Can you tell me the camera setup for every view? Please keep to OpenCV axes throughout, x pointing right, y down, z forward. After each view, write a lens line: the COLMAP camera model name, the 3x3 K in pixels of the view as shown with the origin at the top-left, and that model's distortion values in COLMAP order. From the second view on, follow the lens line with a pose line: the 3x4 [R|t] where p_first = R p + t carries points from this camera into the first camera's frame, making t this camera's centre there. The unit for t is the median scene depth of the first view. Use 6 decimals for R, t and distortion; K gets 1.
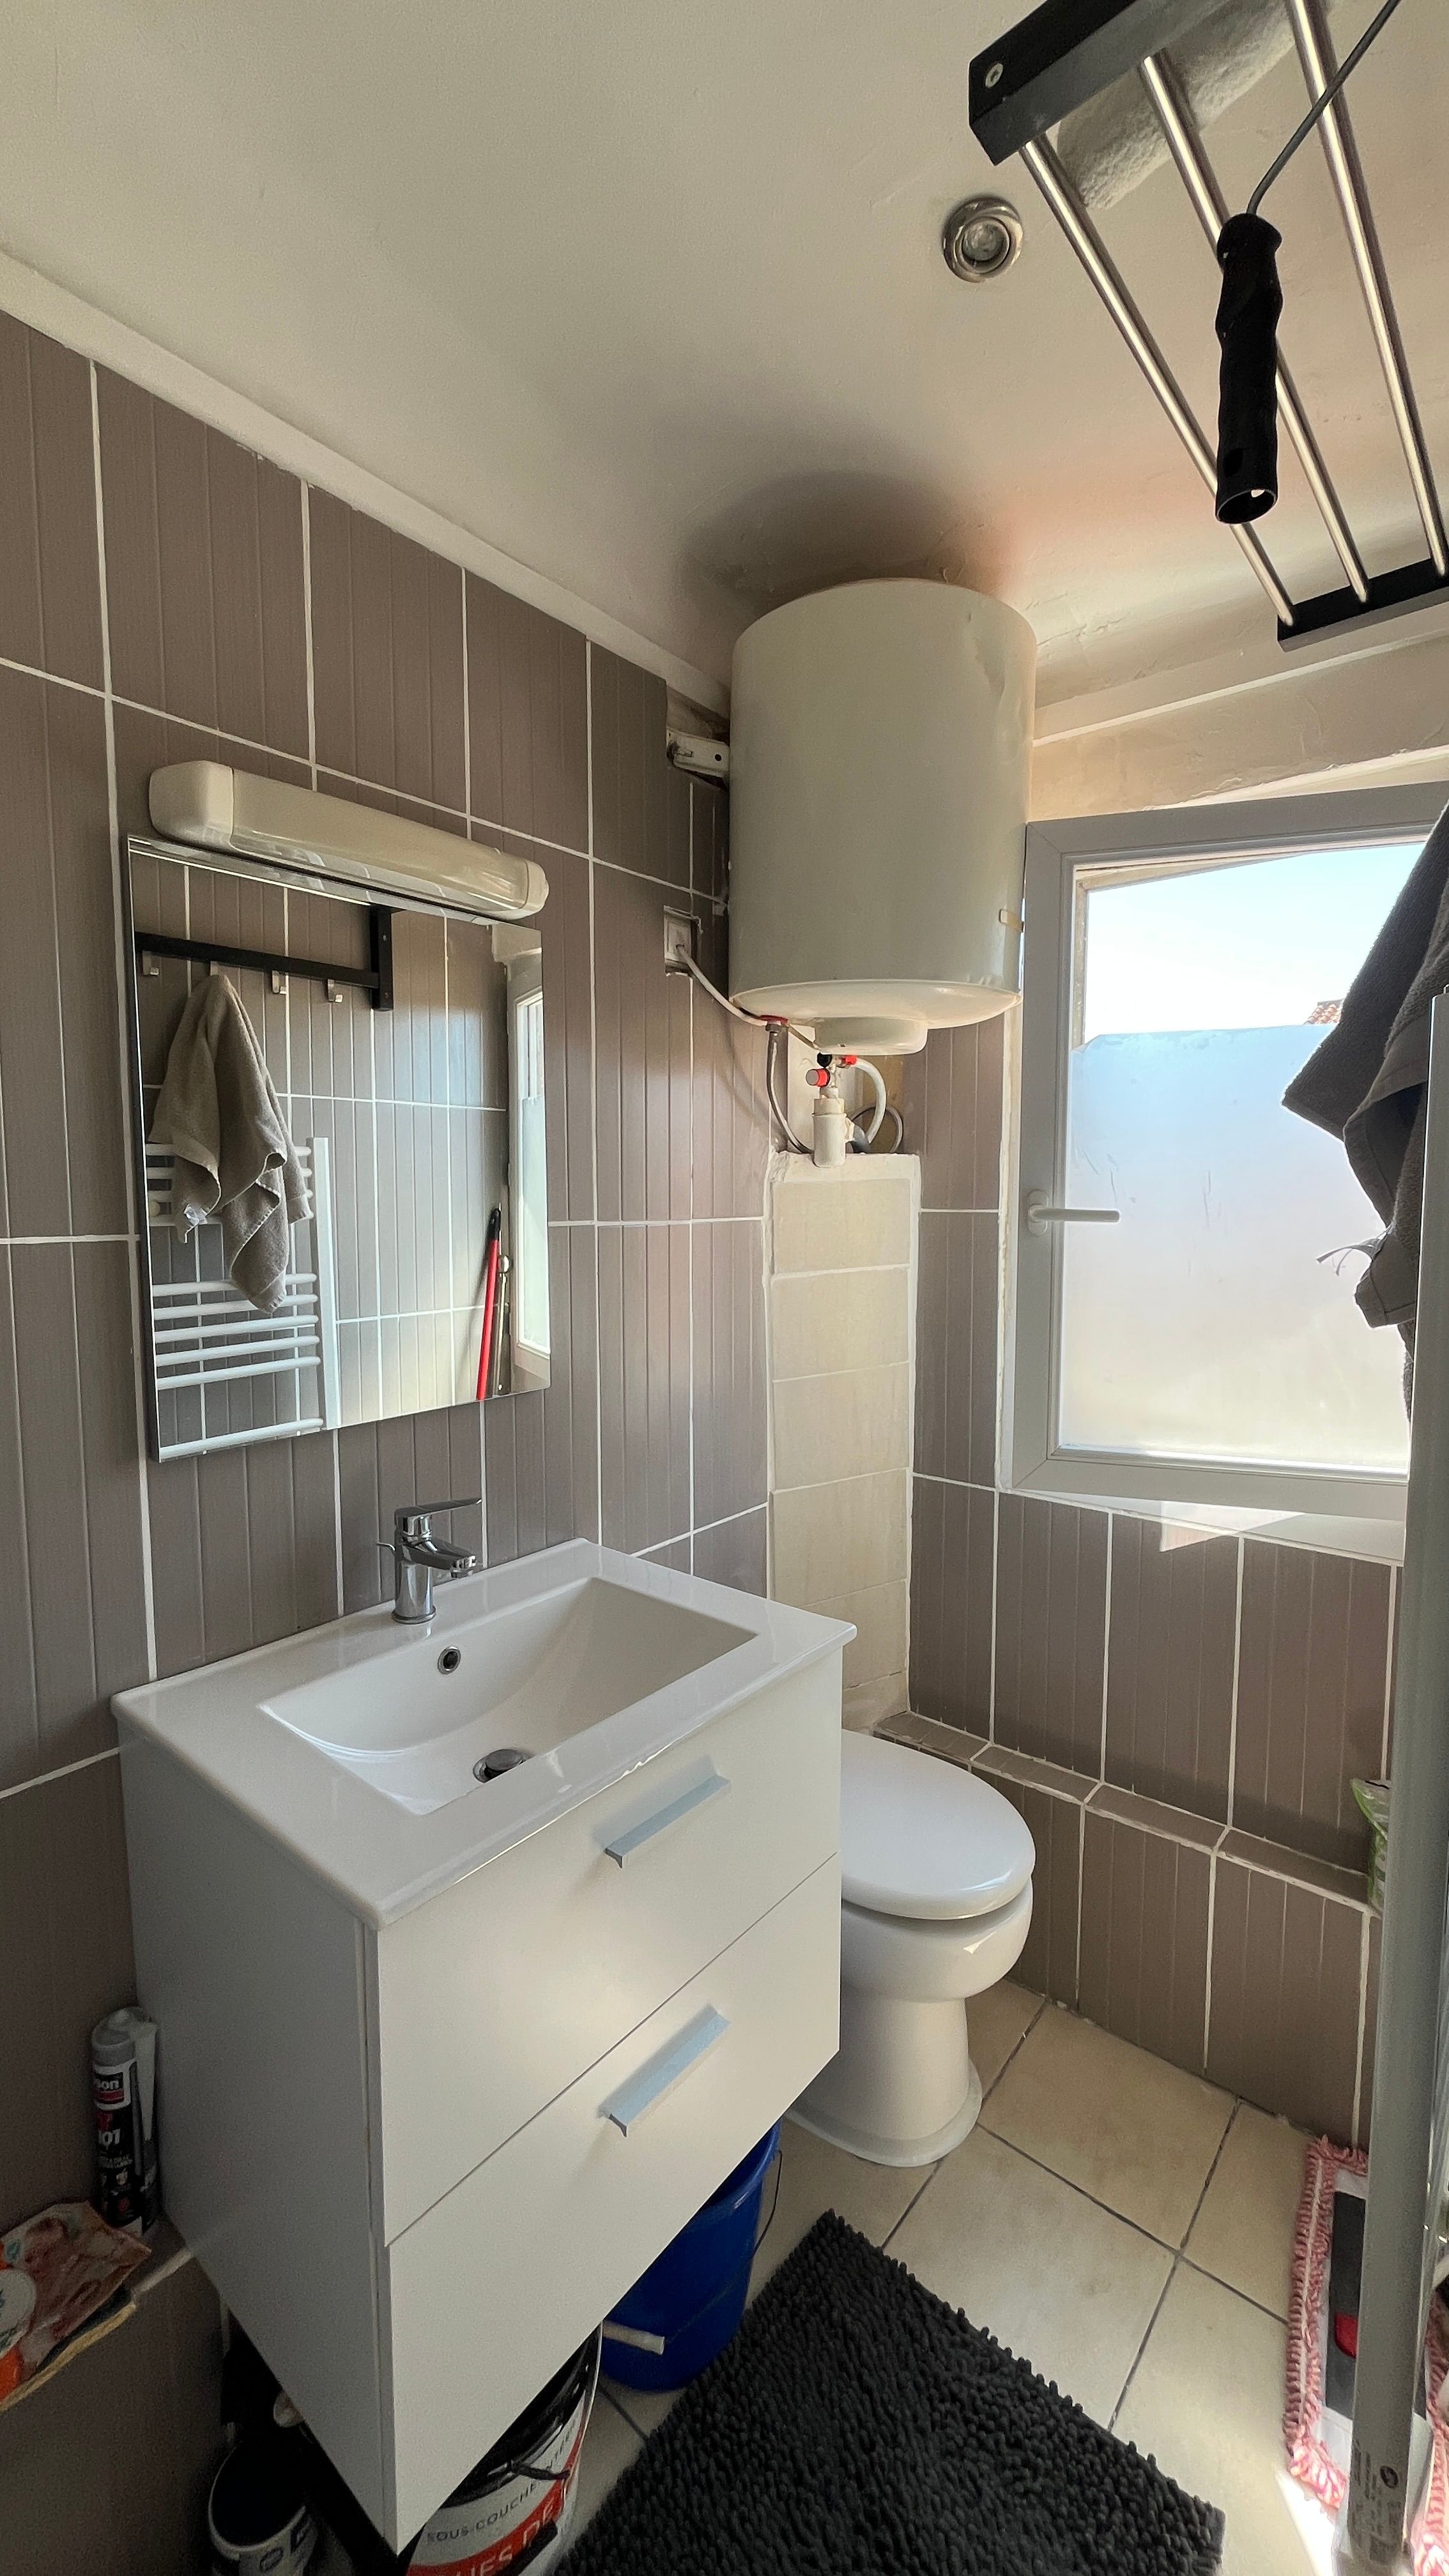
lens RADIAL K [[1031.6, 0, 737.8], [0, 1031.6, 1280.4], [0, 0, 1]] dist [-0.002017, 0.000610]
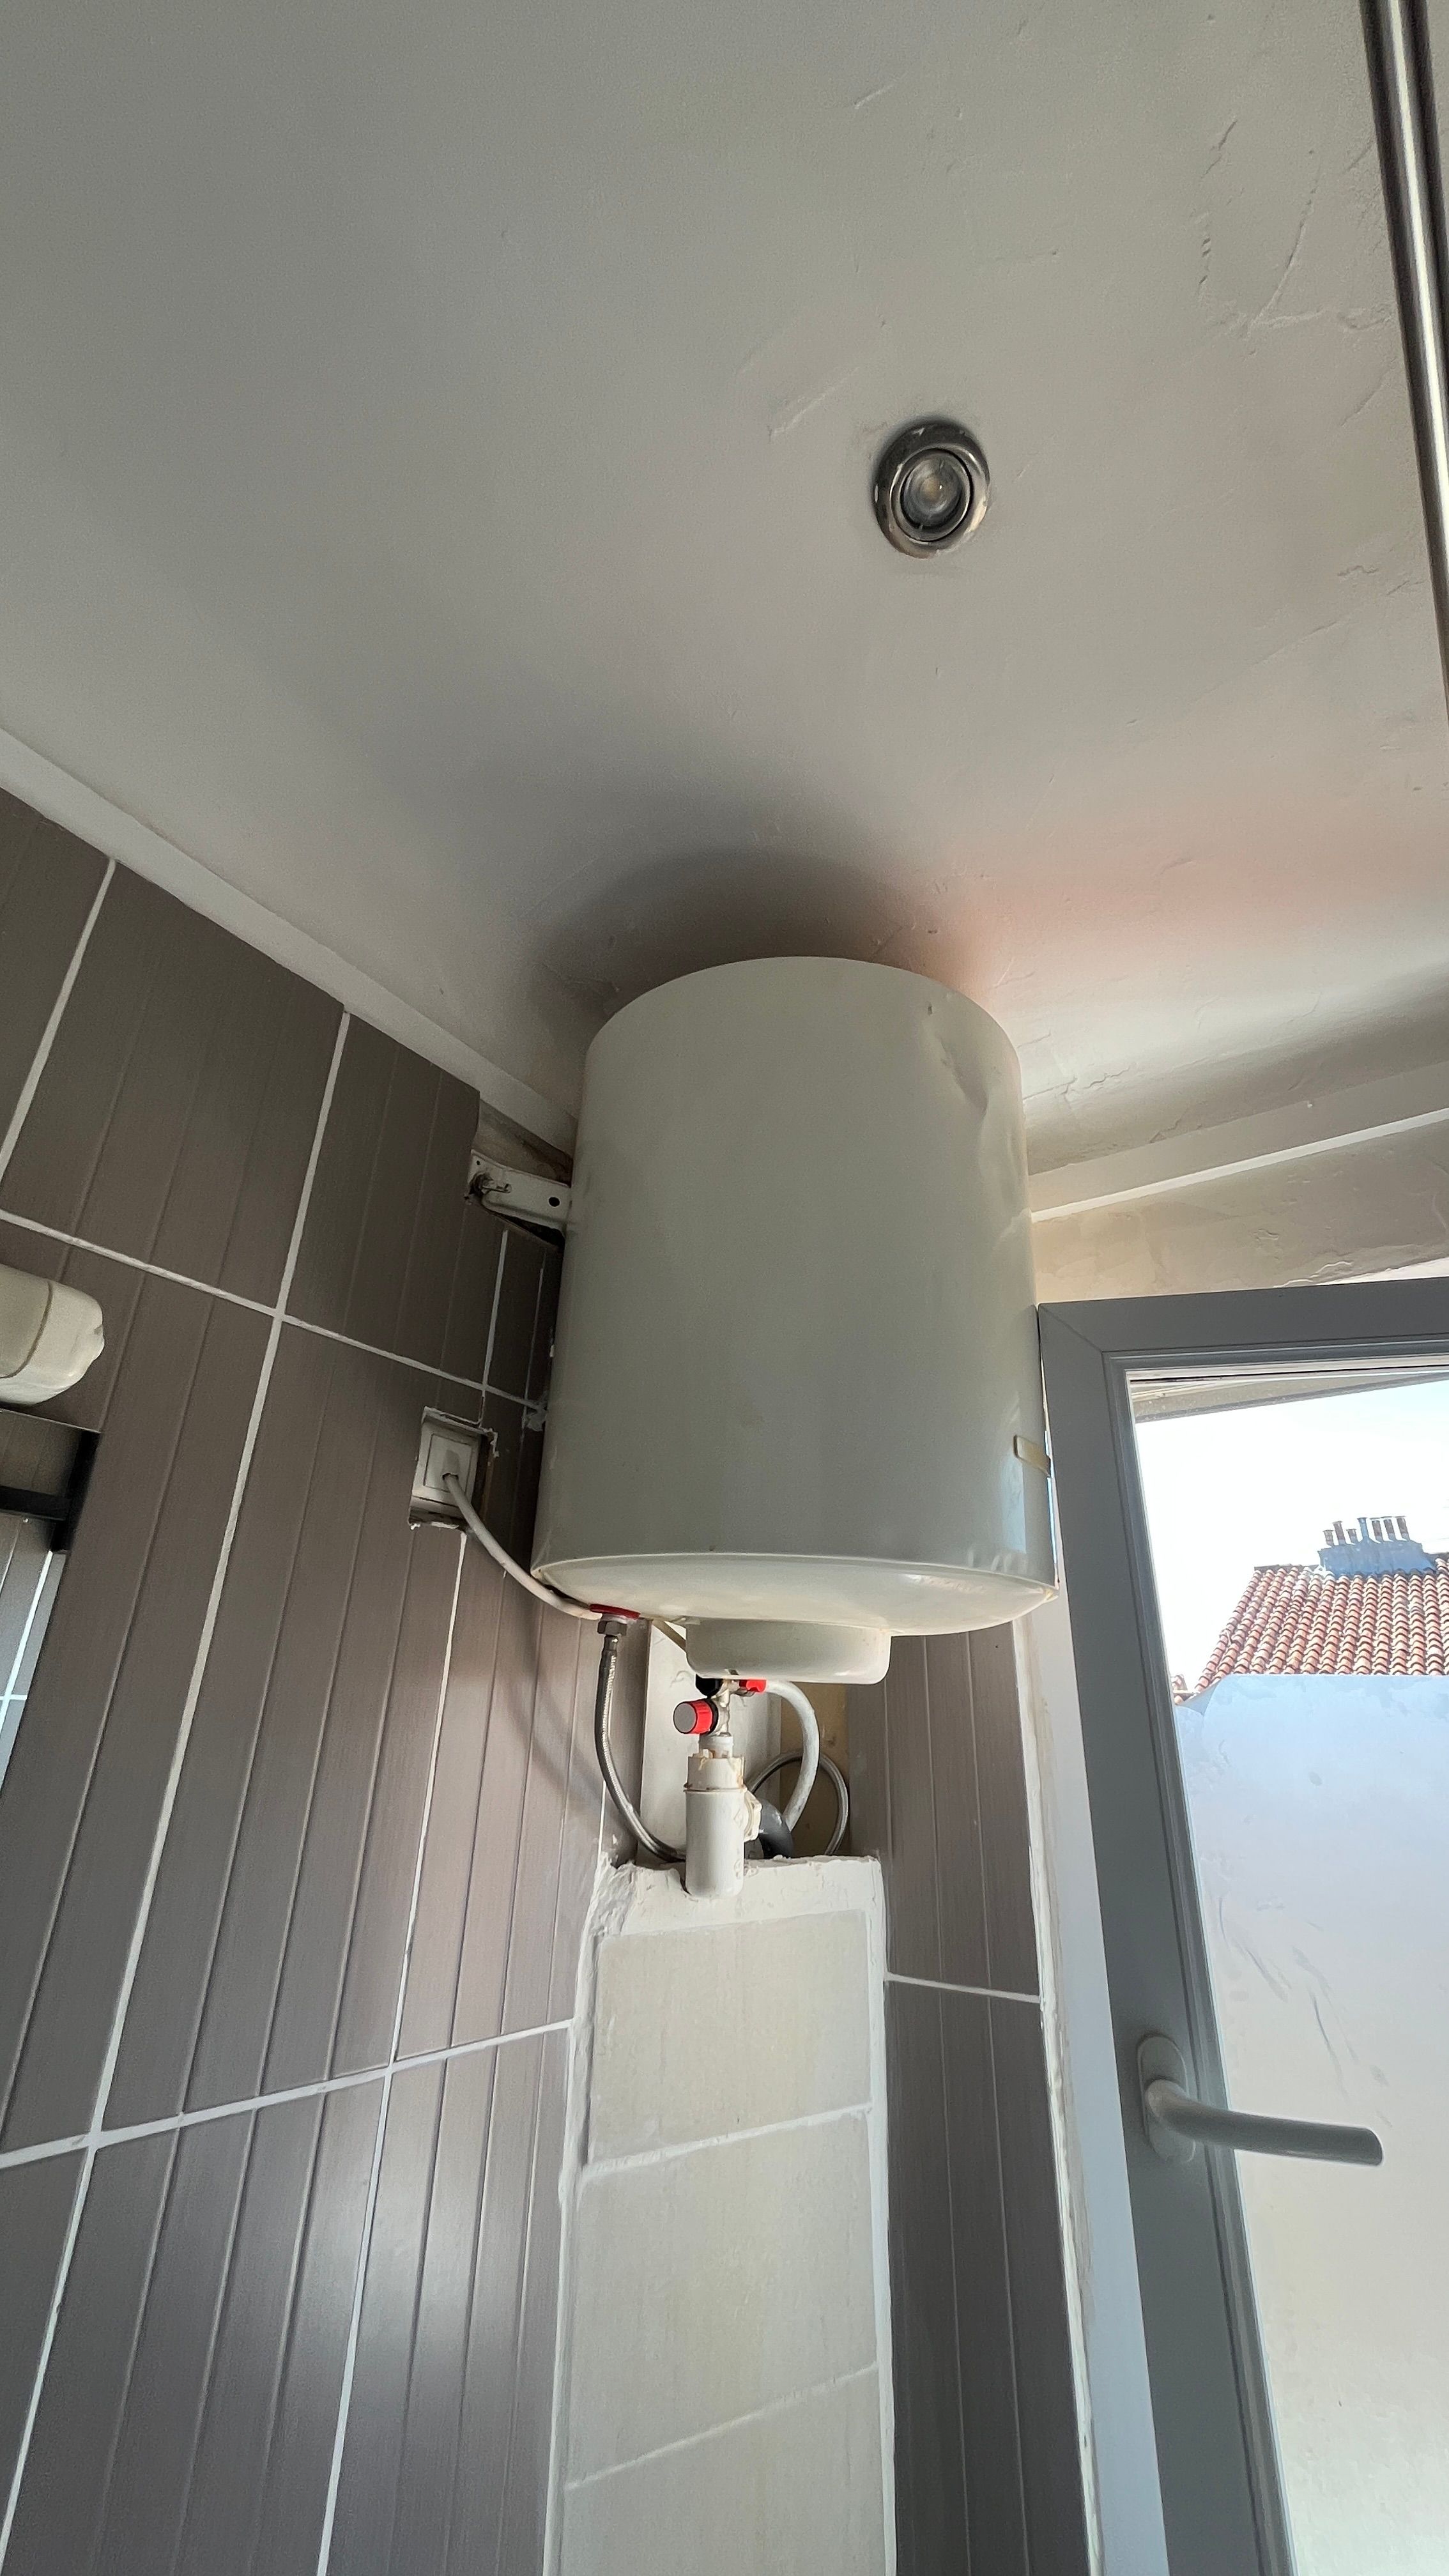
lens RADIAL K [[1031.6, 0, 725.6], [0, 1031.6, 1277.7], [0, 0, 1]] dist [-0.002017, 0.000610]
pose [[0.998018, 0.050430, 0.037632, 0.066944], [-0.025328, 0.869438, -0.493393, -0.141478], [-0.057600, 0.491462, 0.868992, 0.438511]]
